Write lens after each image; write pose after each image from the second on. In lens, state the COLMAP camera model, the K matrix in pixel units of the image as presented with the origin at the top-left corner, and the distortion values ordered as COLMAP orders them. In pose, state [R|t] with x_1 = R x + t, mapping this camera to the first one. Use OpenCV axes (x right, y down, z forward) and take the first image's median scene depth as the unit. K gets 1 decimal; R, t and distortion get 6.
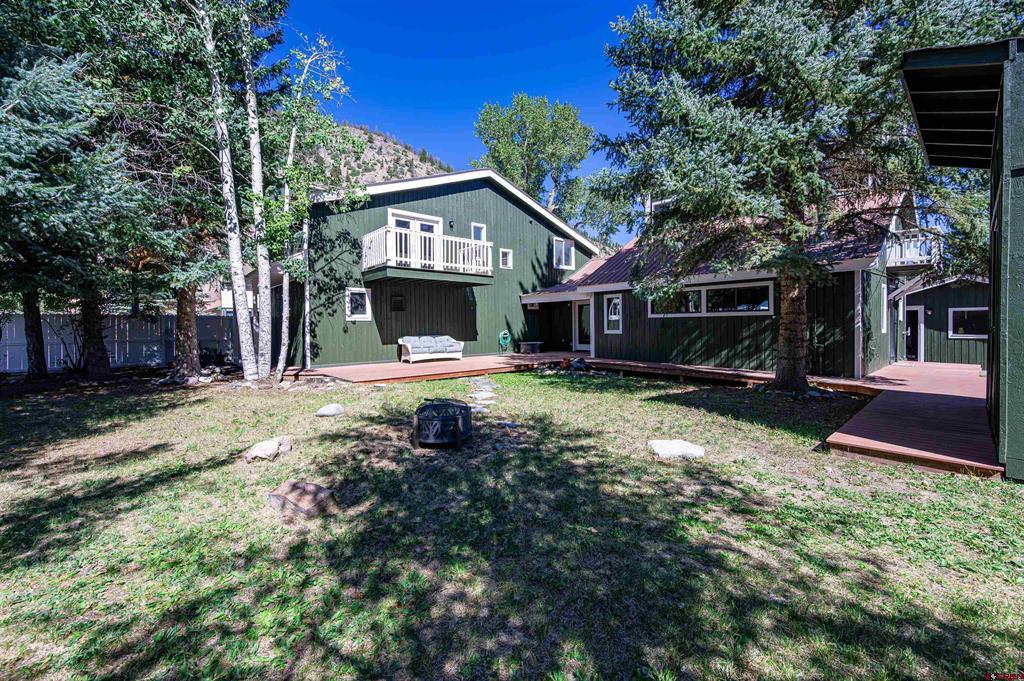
lens RADIAL K [[409.0, 0, 531.1], [0, 409.0, 331.3], [0, 0, 1]] dist [-0.000800, -0.000738]
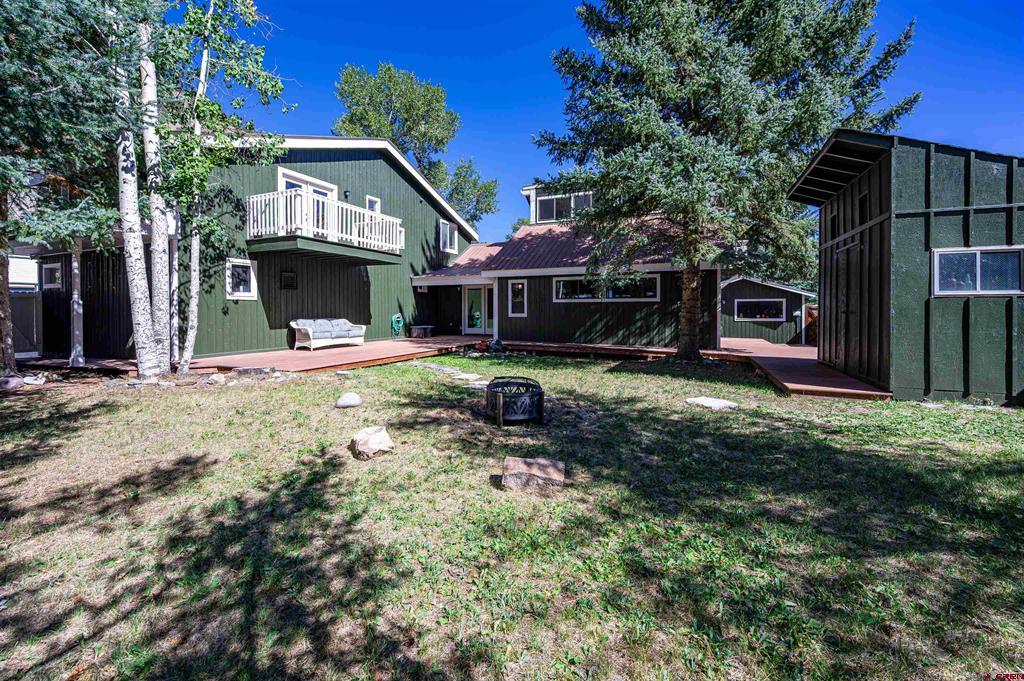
lens RADIAL K [[409.0, 0, 524.7], [0, 409.0, 315.6], [0, 0, 1]] dist [-0.000800, -0.000738]
pose [[0.910991, 0.003825, 0.412409, -0.244777], [-0.001957, 0.999986, -0.004952, 0.008464], [-0.412422, 0.003704, 0.910985, 0.029068]]
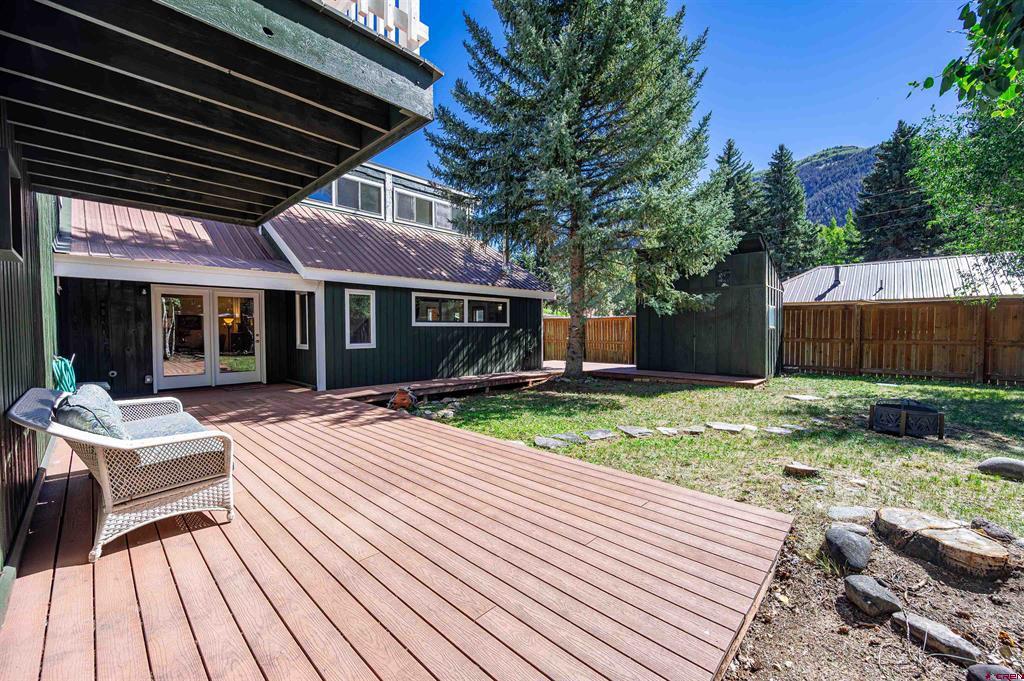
lens RADIAL K [[409.0, 0, 515.1], [0, 409.0, 340.8], [0, 0, 1]] dist [-0.000800, -0.000738]
pose [[-0.071056, -0.024713, 0.997166, -0.539425], [0.011700, 0.999604, 0.025607, -0.023562], [-0.997404, 0.013487, -0.070739, 0.882919]]
